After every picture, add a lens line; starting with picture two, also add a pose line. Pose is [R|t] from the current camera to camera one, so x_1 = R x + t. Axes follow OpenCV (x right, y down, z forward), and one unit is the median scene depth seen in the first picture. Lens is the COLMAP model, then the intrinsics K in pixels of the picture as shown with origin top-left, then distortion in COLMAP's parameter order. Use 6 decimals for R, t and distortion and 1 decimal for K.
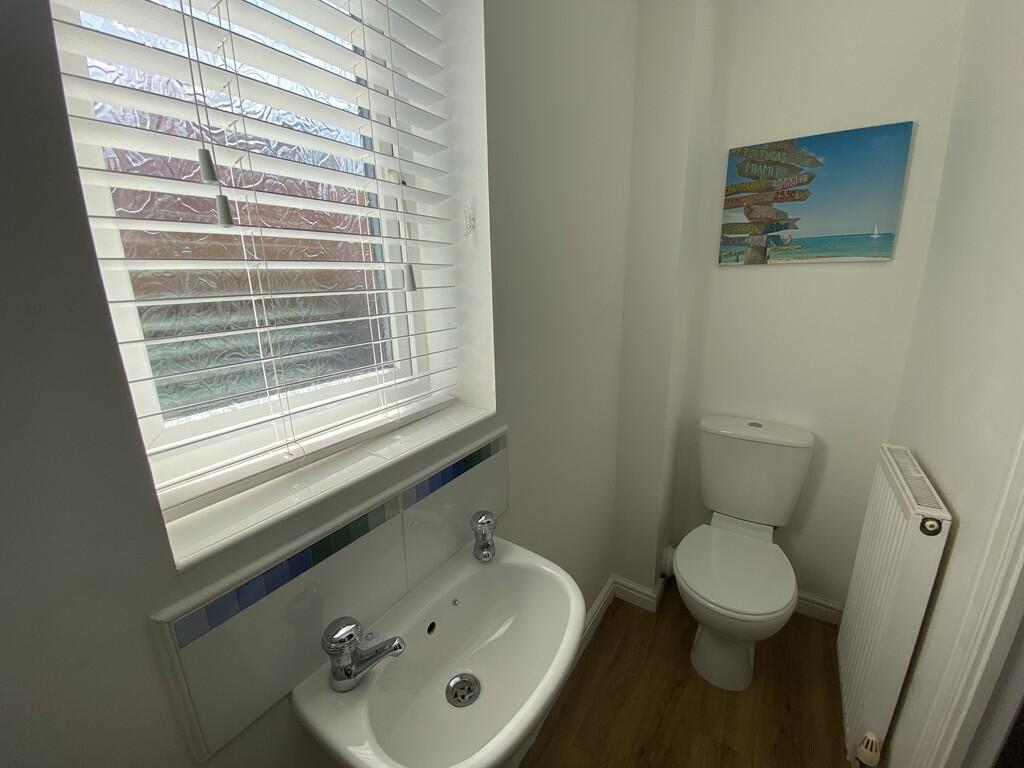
lens RADIAL K [[413.6, 0, 509.6], [0, 413.6, 381.0], [0, 0, 1]] dist [0.046656, -0.042419]
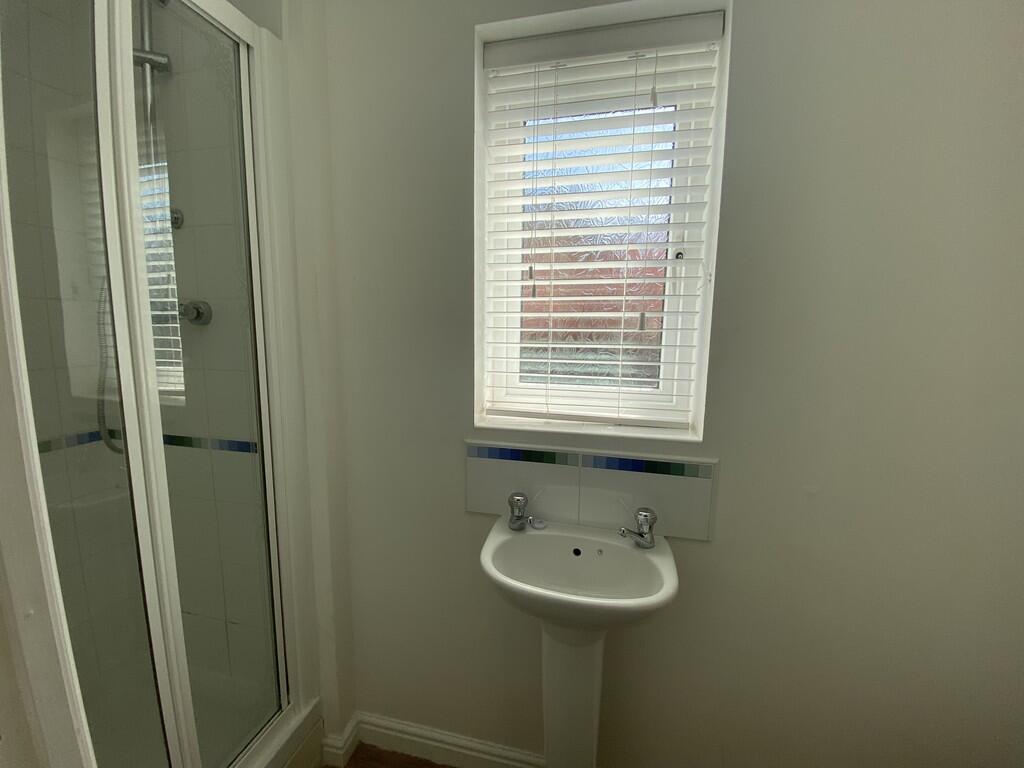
lens RADIAL K [[413.6, 0, 509.6], [0, 413.6, 381.0], [0, 0, 1]] dist [0.046656, -0.042419]
pose [[0.340858, 0.141720, -0.929372, 0.982039], [-0.255018, 0.965445, 0.053690, -0.011475], [0.904866, 0.218706, 0.365220, 0.111785]]
